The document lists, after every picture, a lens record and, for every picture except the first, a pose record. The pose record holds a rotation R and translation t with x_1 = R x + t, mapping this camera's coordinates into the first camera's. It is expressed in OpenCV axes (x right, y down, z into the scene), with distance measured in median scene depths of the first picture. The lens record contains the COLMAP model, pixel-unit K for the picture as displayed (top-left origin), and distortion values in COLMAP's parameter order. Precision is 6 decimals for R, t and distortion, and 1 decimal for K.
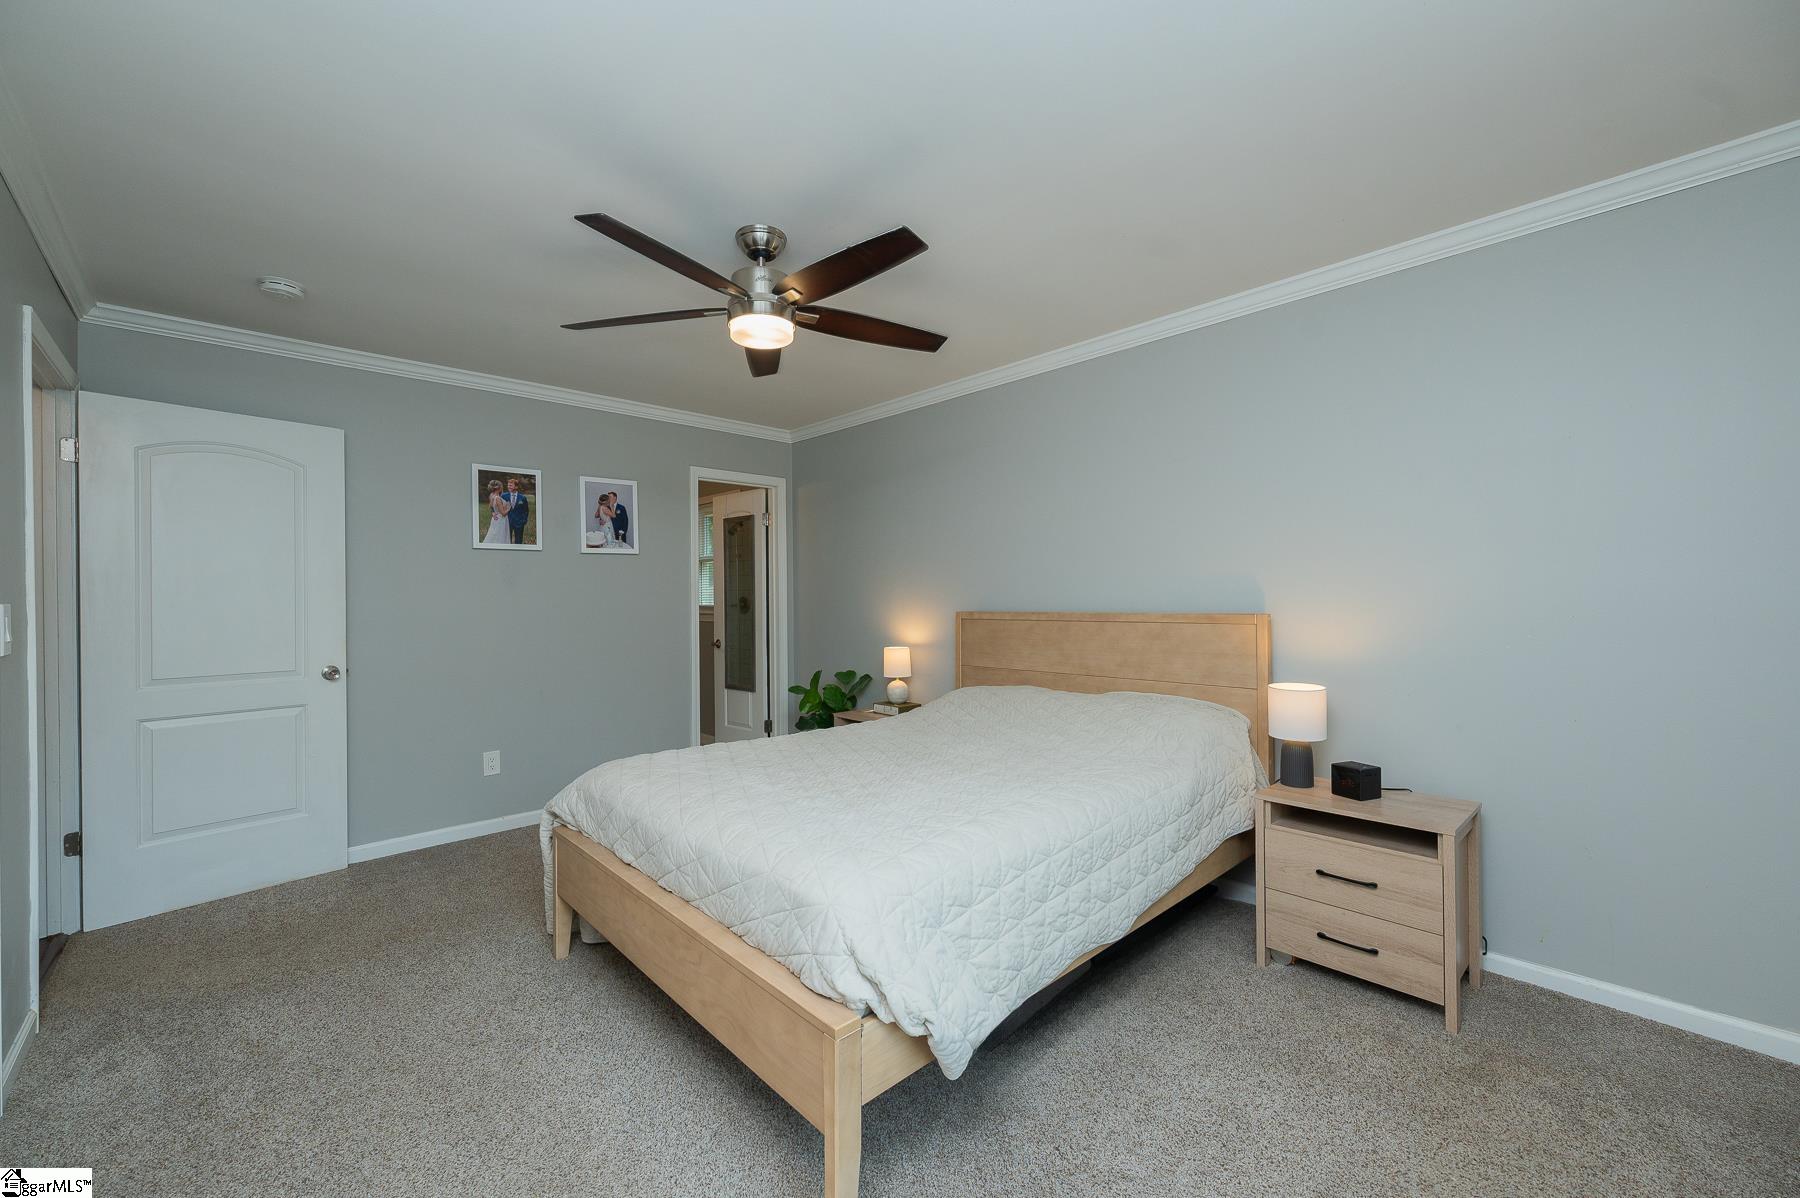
lens RADIAL K [[745.0, 0, 894.1], [0, 745.0, 593.6], [0, 0, 1]] dist [0.030639, -0.000028]
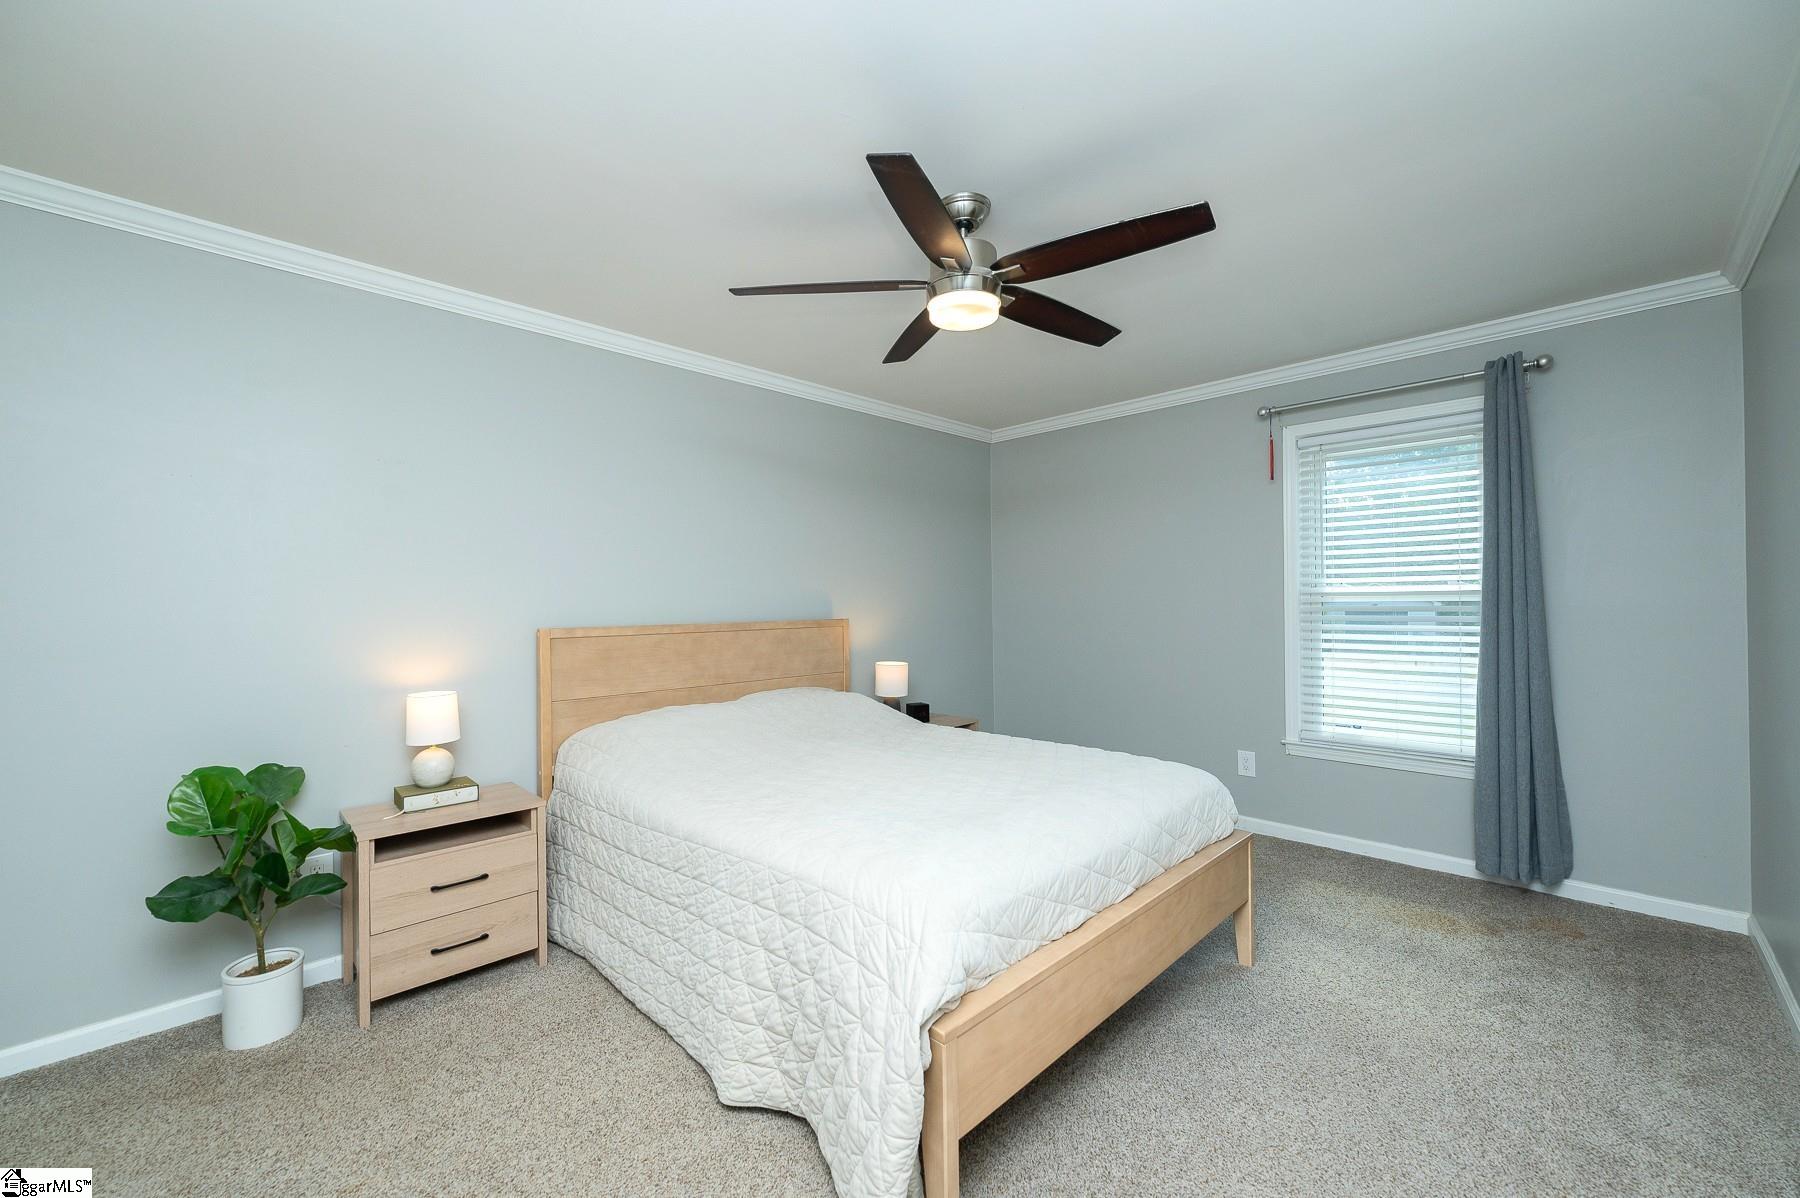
lens RADIAL K [[714.5, 0, 895.2], [0, 714.5, 605.3], [0, 0, 1]] dist [-0.001482, -0.000064]
pose [[-0.051425, 0.005303, 0.998663, -0.591731], [0.002365, 0.999984, -0.005188, 0.005380], [-0.998674, 0.002095, -0.051437, 0.651962]]
